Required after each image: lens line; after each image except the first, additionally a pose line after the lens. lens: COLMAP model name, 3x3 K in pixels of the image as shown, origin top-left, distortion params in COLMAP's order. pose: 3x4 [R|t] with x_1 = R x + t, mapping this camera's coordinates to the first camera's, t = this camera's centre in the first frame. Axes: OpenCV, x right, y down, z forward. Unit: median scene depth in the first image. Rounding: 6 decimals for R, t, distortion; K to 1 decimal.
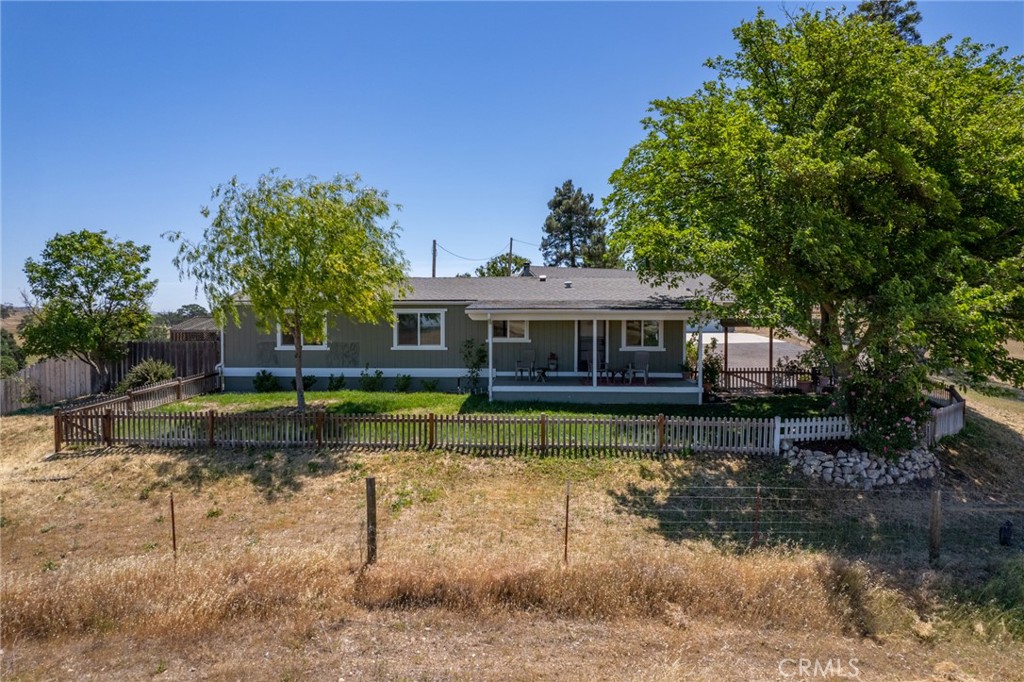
lens RADIAL K [[806.7, 0, 512.0], [0, 806.7, 341.0], [0, 0, 1]] dist [-0.069441, 0.000961]
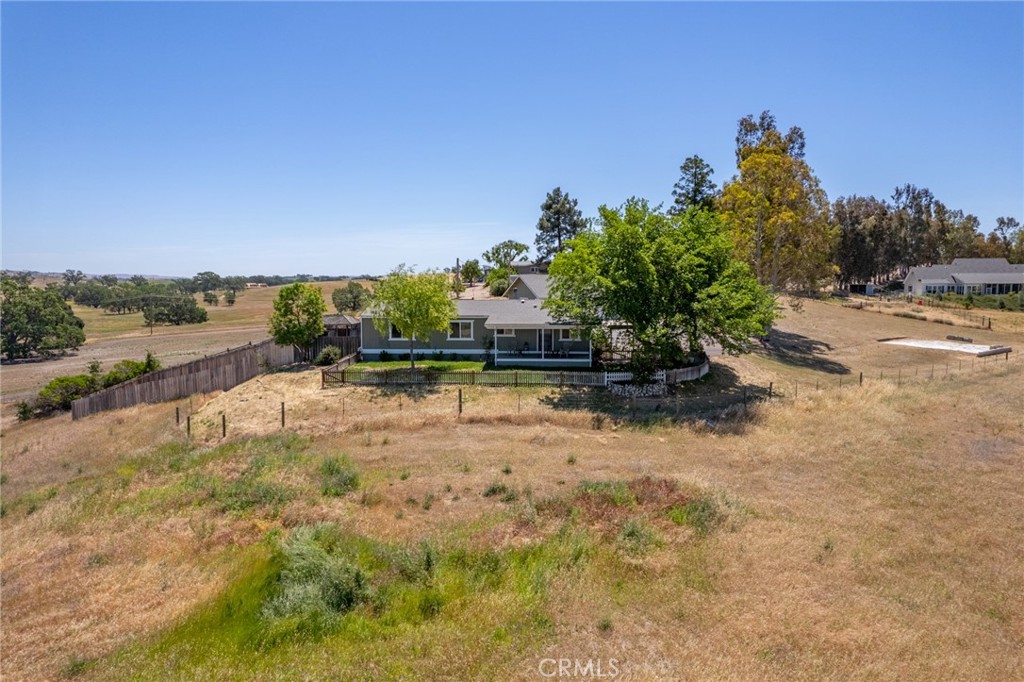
lens RADIAL K [[806.7, 0, 512.0], [0, 806.7, 341.0], [0, 0, 1]] dist [-0.069441, 0.000961]
pose [[0.999985, -0.001643, -0.005291, 0.029153], [0.001884, 0.998946, 0.045870, -0.092639], [0.005210, -0.045879, 0.998933, -1.190612]]
